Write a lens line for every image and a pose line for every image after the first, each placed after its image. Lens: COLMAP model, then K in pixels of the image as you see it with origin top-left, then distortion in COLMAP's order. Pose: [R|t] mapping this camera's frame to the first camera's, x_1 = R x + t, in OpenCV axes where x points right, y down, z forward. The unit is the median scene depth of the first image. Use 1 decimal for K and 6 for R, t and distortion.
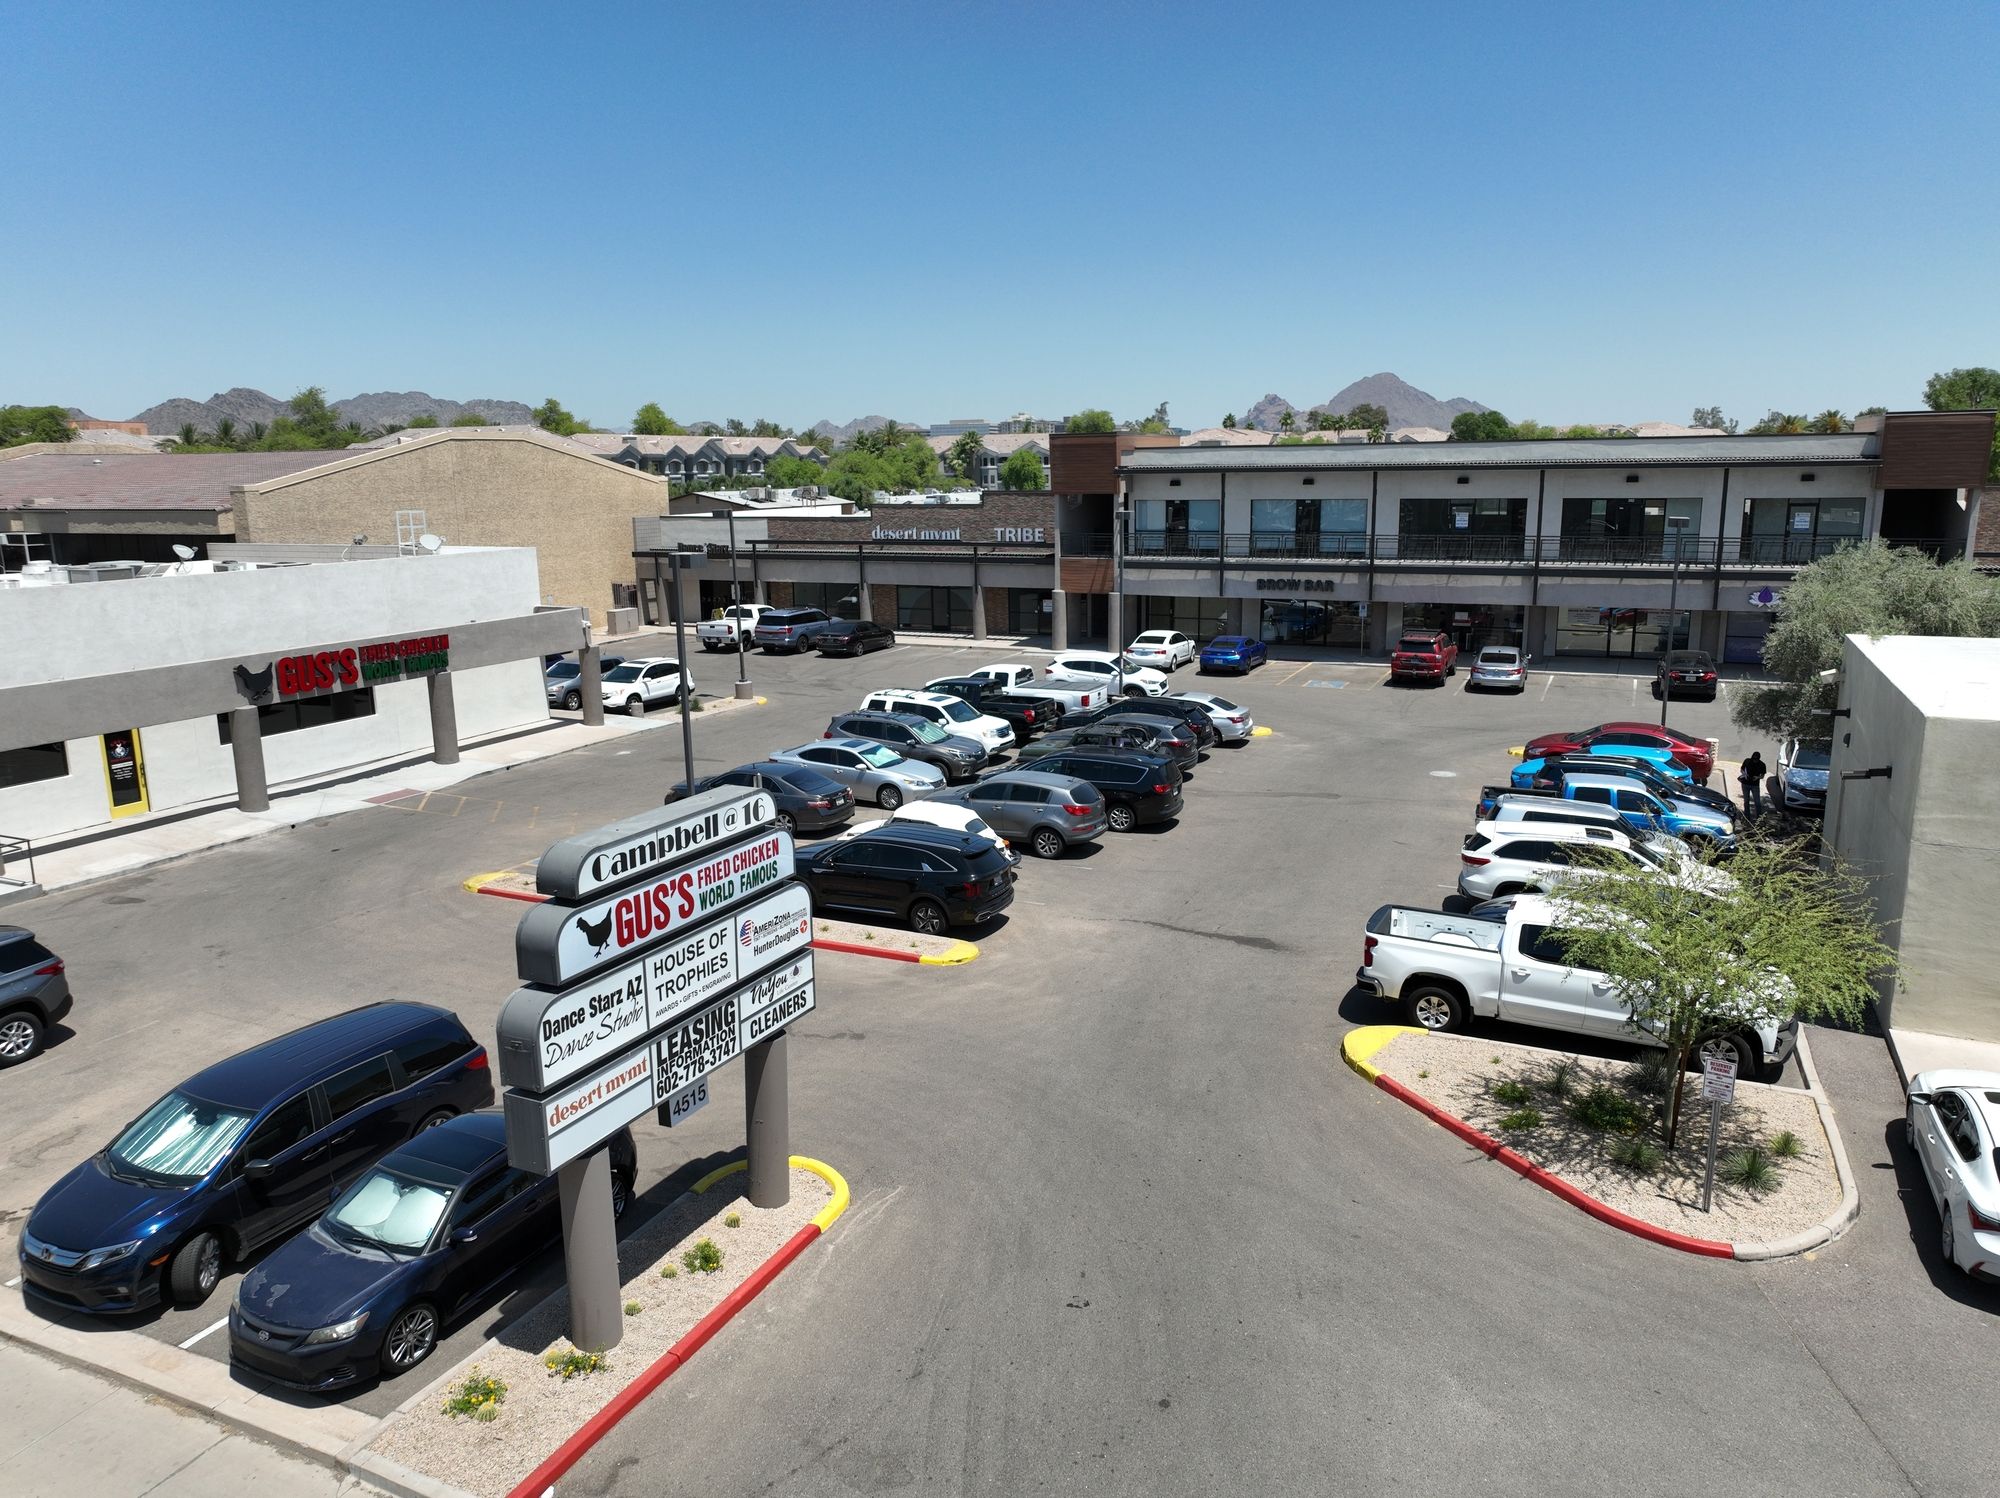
lens RADIAL K [[1399.6, 0, 1000.8], [0, 1399.6, 748.1], [0, 0, 1]] dist [0.010456, 0.002780]
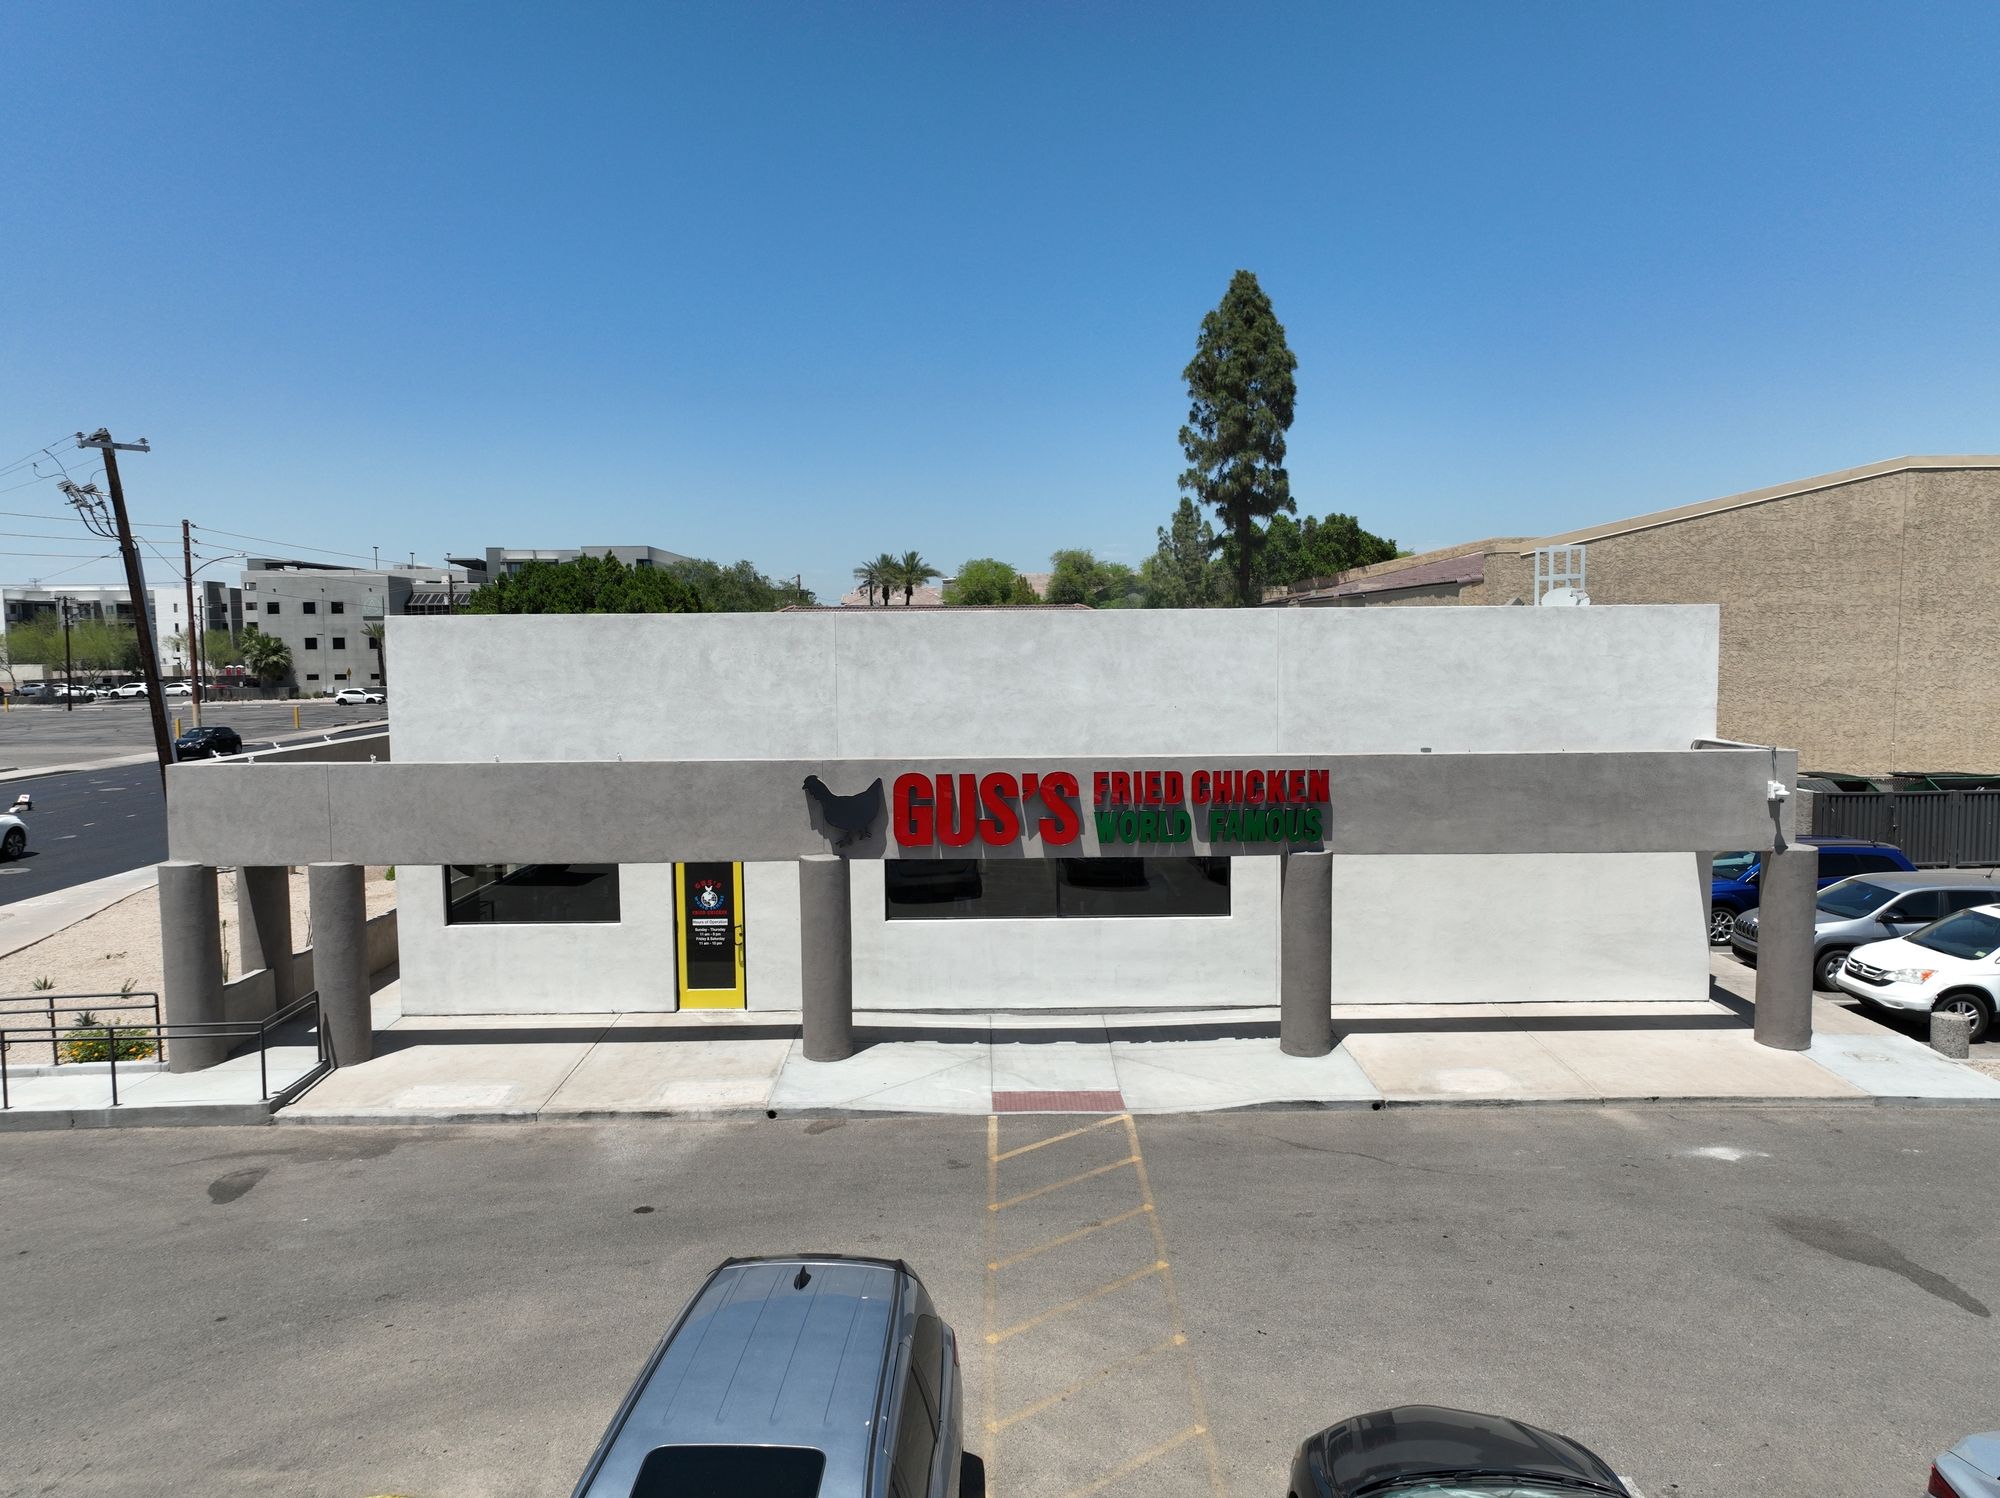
lens RADIAL K [[1399.6, 0, 1011.0], [0, 1399.6, 733.7], [0, 0, 1]] dist [0.010456, 0.002780]
pose [[0.431729, 0.070721, -0.899227, -0.043442], [-0.176431, 0.984286, -0.007297, -0.083194], [0.884580, 0.161802, 0.437422, 0.830992]]
